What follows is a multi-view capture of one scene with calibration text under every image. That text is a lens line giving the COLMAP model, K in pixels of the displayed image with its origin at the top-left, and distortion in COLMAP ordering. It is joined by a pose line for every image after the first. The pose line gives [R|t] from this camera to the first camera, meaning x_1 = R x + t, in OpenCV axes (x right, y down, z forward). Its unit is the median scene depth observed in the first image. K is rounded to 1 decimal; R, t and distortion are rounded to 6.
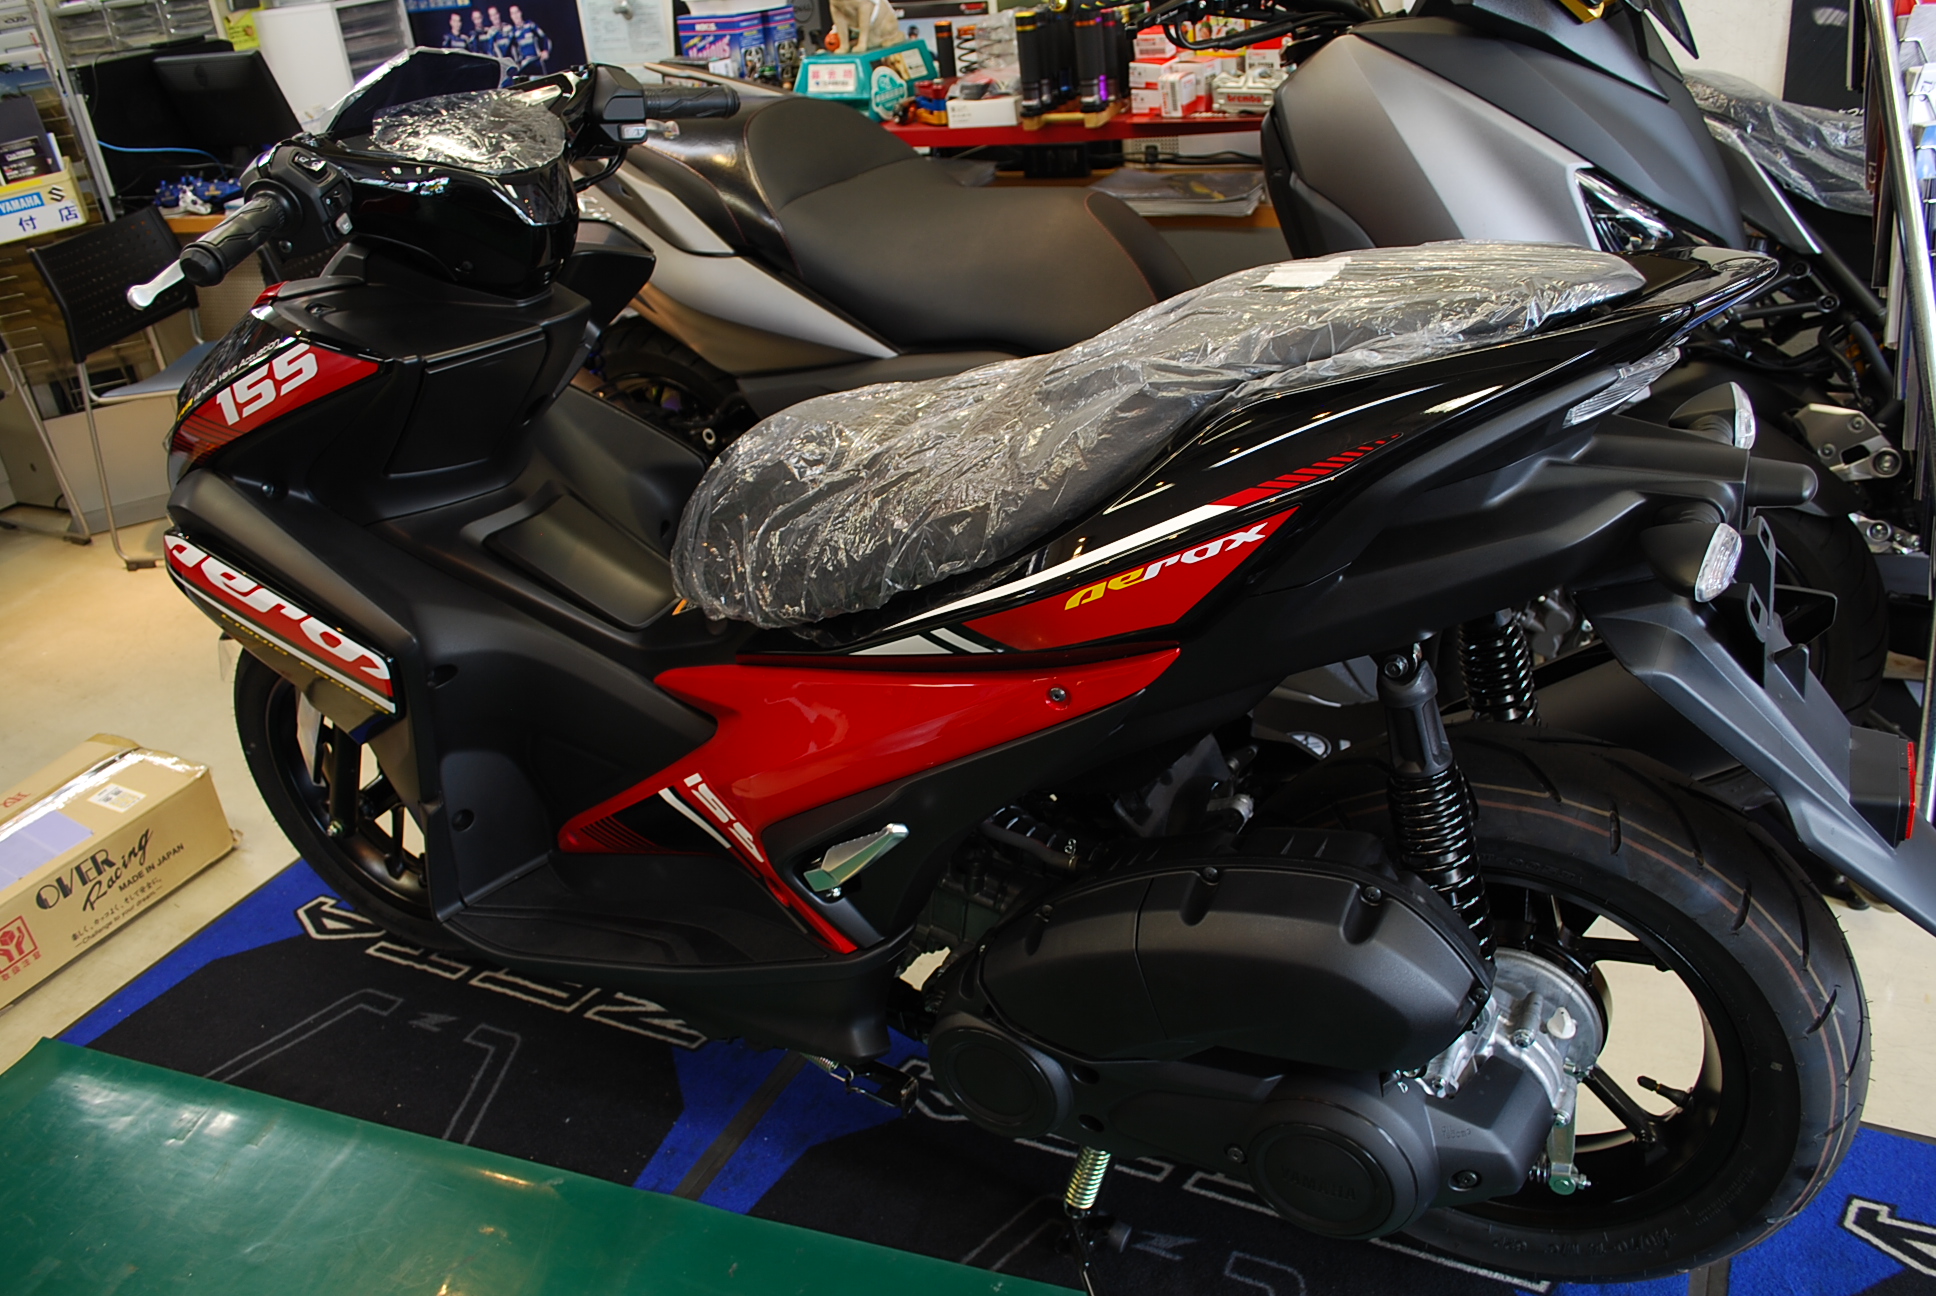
lens RADIAL K [[1514.1, 0, 965.7], [0, 1514.1, 648.5], [0, 0, 1]] dist [-0.089639, 0.018305]
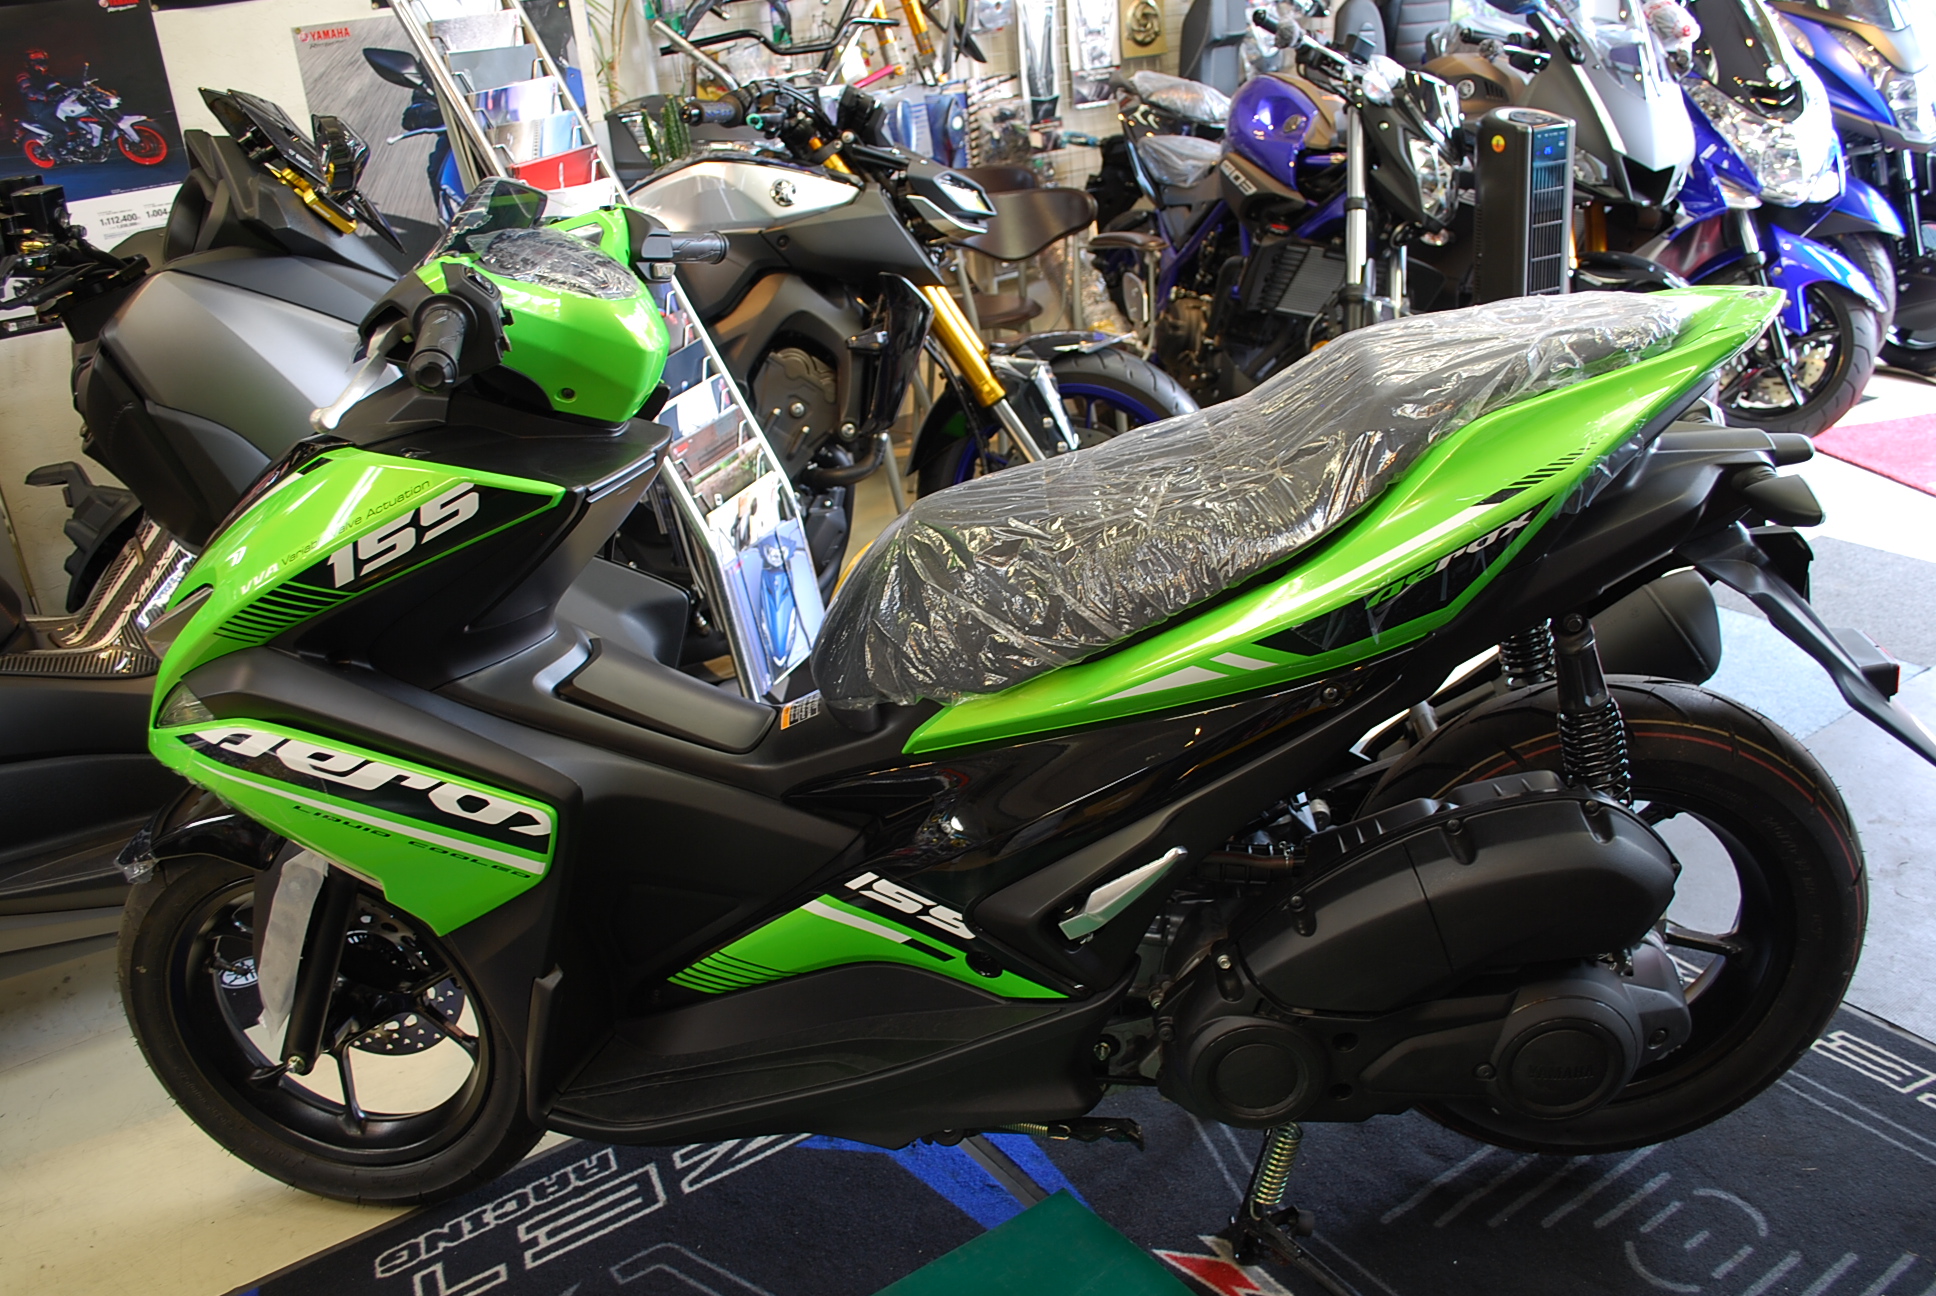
lens RADIAL K [[1634.9, 0, 971.1], [0, 1634.9, 652.2], [0, 0, 1]] dist [-0.086347, 0.020820]
pose [[0.488120, -0.288027, 0.823881, -0.540495], [0.437503, 0.897559, 0.054580, 0.042875], [-0.755202, 0.333809, 0.564129, -0.034201]]
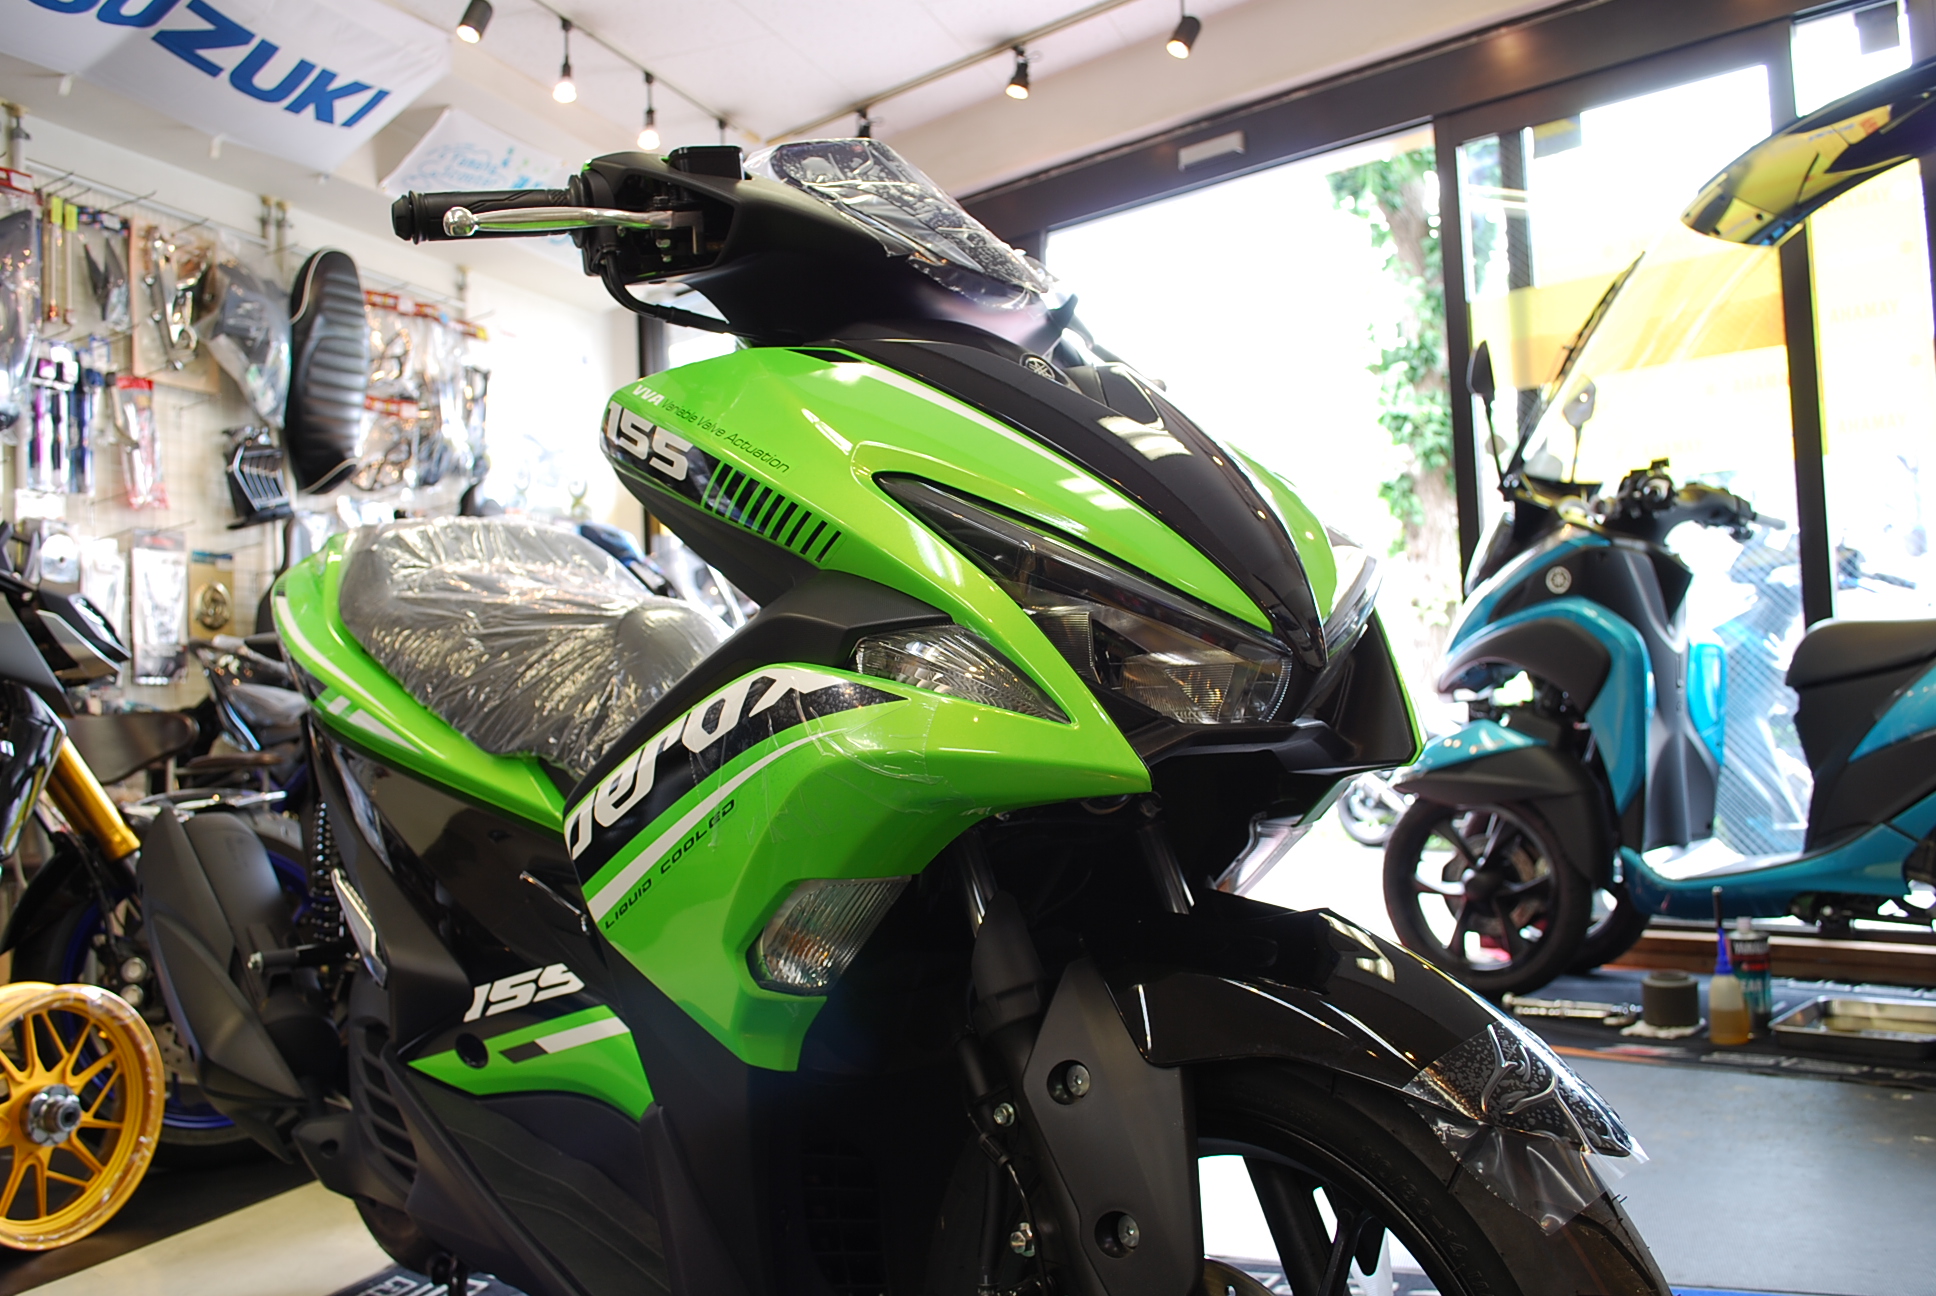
lens RADIAL K [[1634.9, 0, 973.5], [0, 1634.9, 644.6], [0, 0, 1]] dist [-0.086347, 0.020820]
pose [[-0.101868, 0.140354, 0.984847, -0.562794], [0.506573, 0.859345, -0.070071, 0.273454], [-0.856158, 0.491759, -0.158639, 0.376314]]
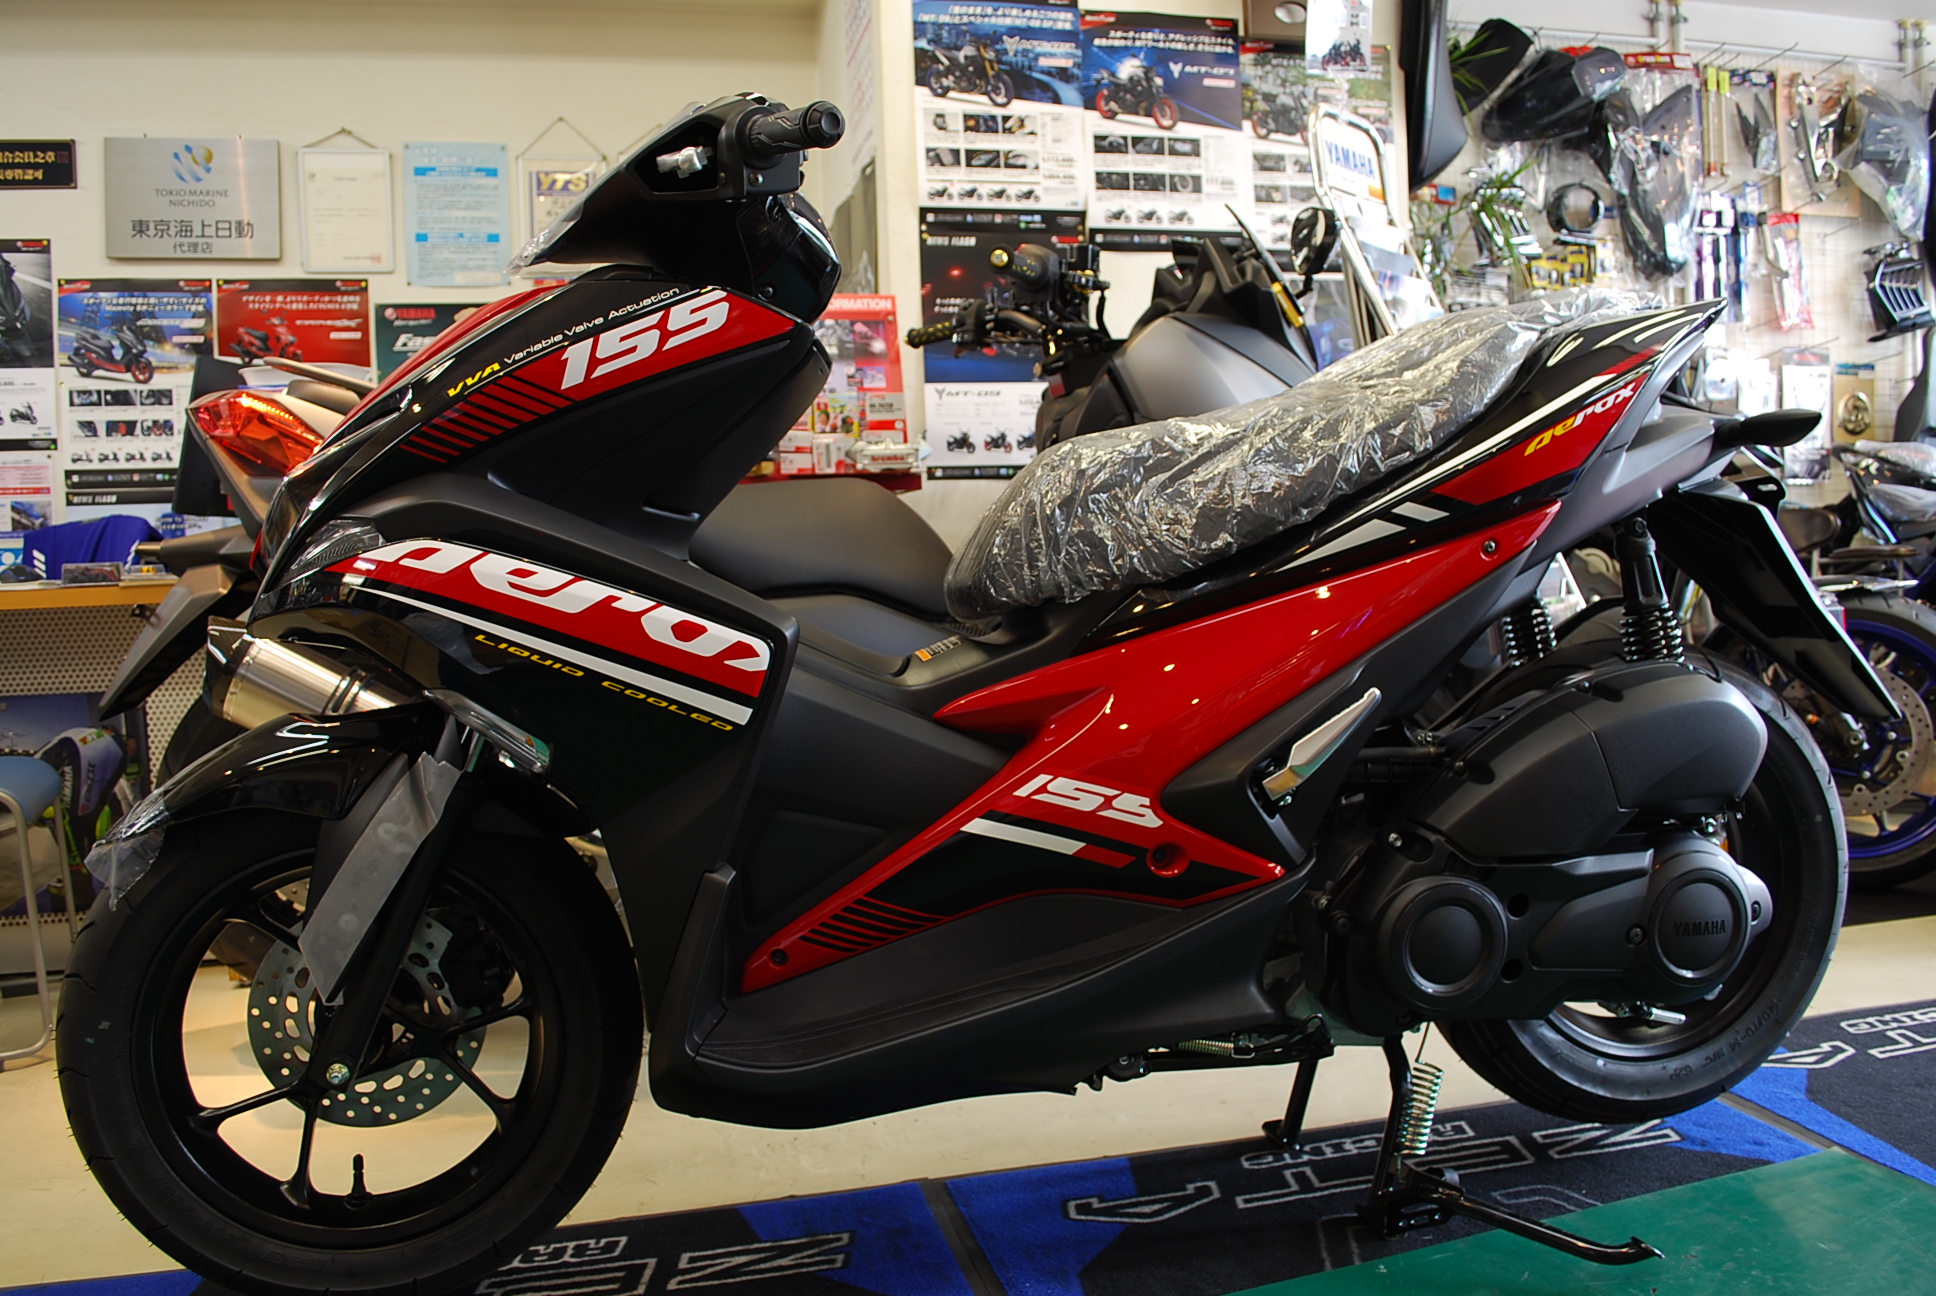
lens RADIAL K [[1514.1, 0, 967.7], [0, 1514.1, 646.4], [0, 0, 1]] dist [-0.089639, 0.018305]
pose [[0.767458, 0.036775, 0.640043, -0.814243], [0.257329, 0.896730, -0.360079, 0.335470], [-0.587188, 0.441047, 0.678740, 0.312995]]
